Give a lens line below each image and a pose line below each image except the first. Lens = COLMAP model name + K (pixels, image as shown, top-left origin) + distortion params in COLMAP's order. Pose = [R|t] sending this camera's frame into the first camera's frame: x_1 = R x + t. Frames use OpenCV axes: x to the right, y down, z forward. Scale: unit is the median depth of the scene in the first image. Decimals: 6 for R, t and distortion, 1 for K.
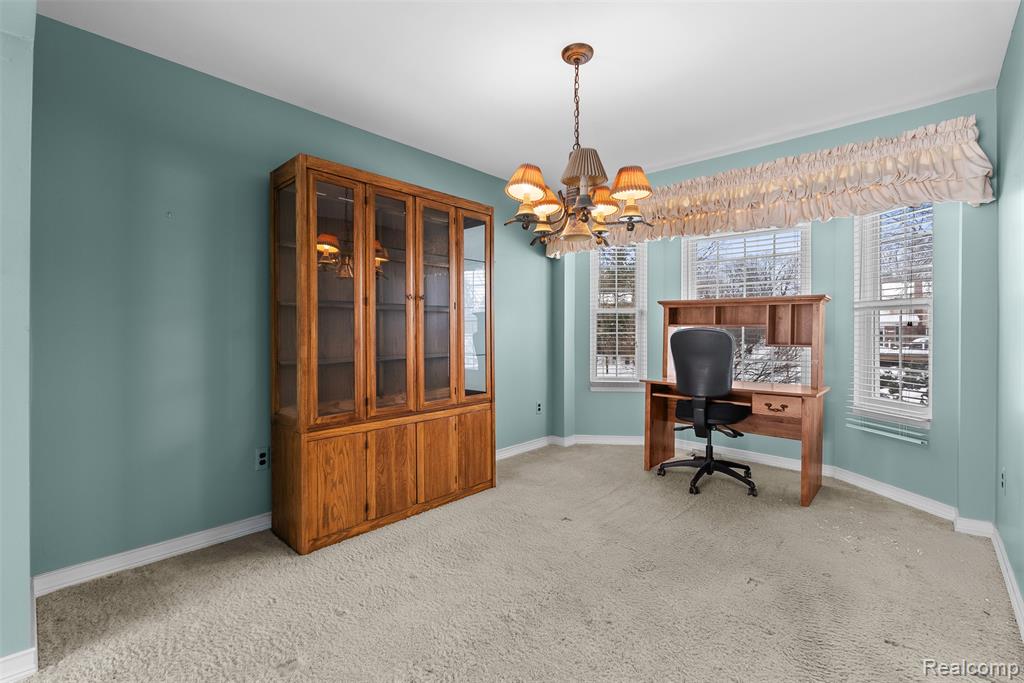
lens RADIAL K [[452.2, 0, 509.3], [0, 452.2, 330.5], [0, 0, 1]] dist [-0.008230, 0.001049]
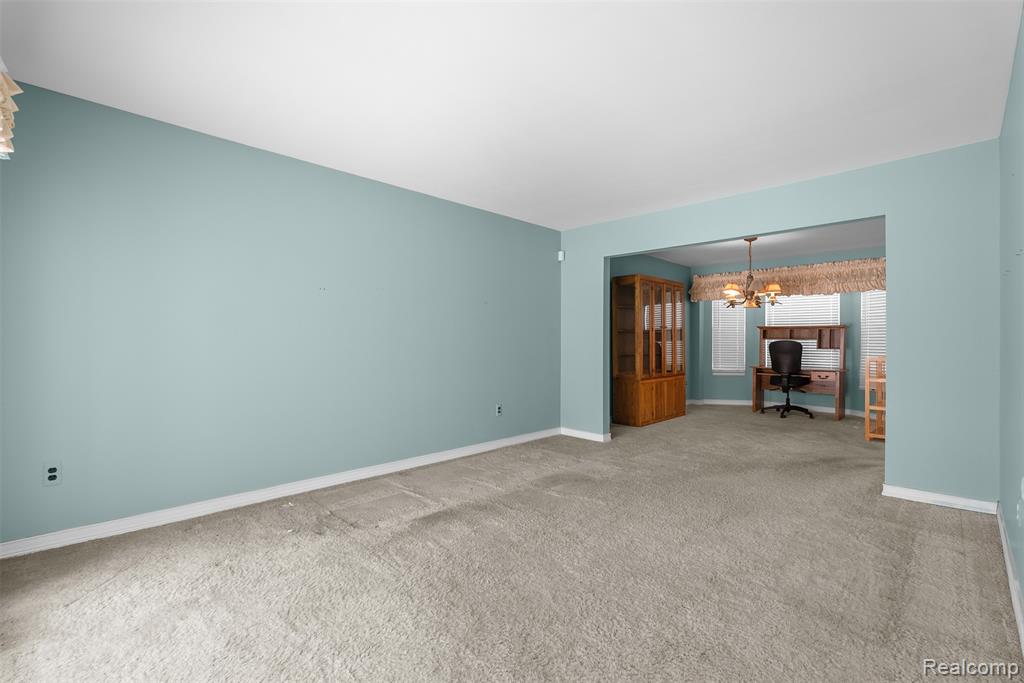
lens RADIAL K [[452.2, 0, 504.0], [0, 452.2, 342.5], [0, 0, 1]] dist [-0.008230, 0.001049]
pose [[0.998869, -0.000660, -0.047540, -0.752787], [0.000749, 0.999998, 0.001838, 0.000371], [0.047538, -0.001872, 0.998868, -1.109937]]
